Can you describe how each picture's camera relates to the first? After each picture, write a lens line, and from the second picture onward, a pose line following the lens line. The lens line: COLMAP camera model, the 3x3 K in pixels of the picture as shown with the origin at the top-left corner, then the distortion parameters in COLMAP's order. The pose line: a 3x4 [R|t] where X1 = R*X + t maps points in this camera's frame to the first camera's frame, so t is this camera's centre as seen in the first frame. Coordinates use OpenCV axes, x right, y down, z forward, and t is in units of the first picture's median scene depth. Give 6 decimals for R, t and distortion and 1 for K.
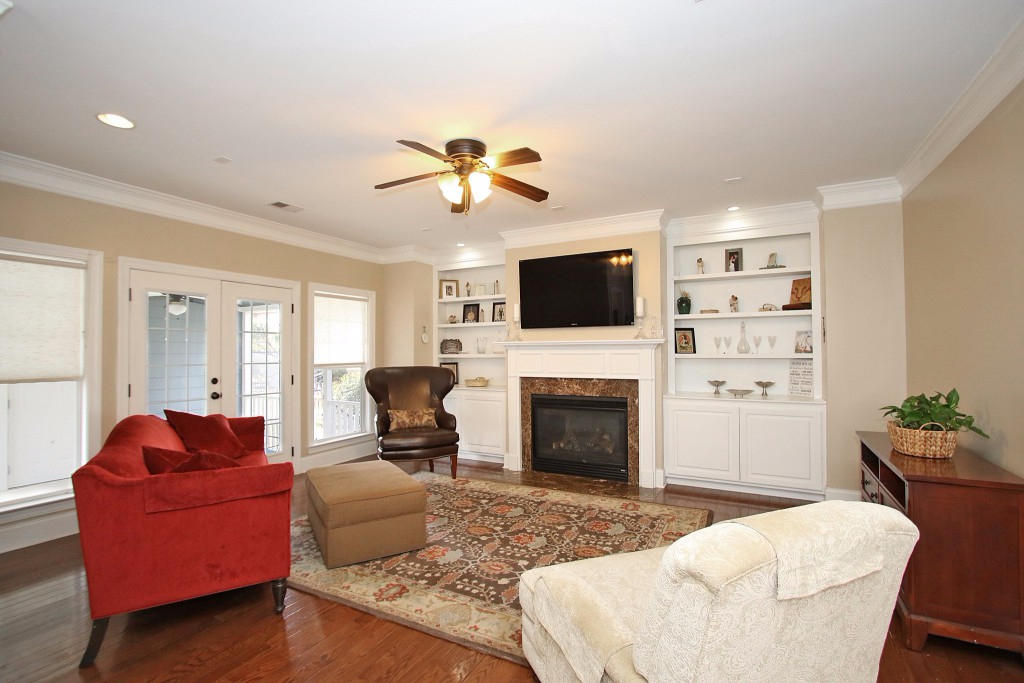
lens RADIAL K [[469.3, 0, 512.0], [0, 469.3, 341.5], [0, 0, 1]] dist [-0.015962, 0.000074]
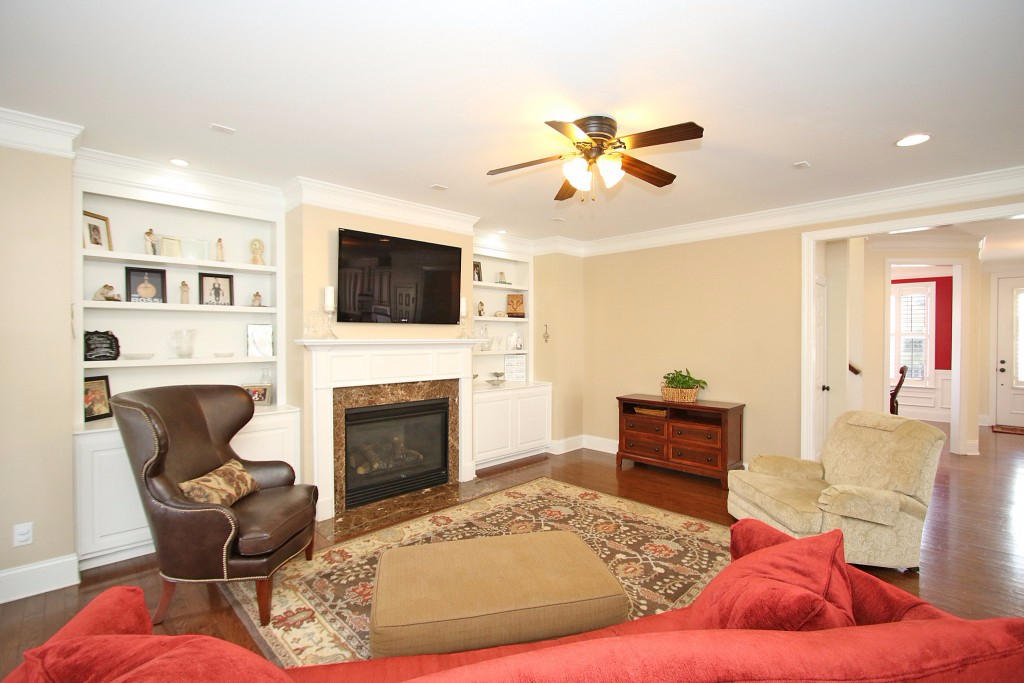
lens RADIAL K [[469.3, 0, 512.0], [0, 469.3, 341.5], [0, 0, 1]] dist [-0.015962, 0.000074]
pose [[0.300801, -0.003113, 0.953682, -0.658186], [-0.019626, 0.999763, 0.009453, -0.009839], [-0.953485, -0.021560, 0.300669, 0.580921]]
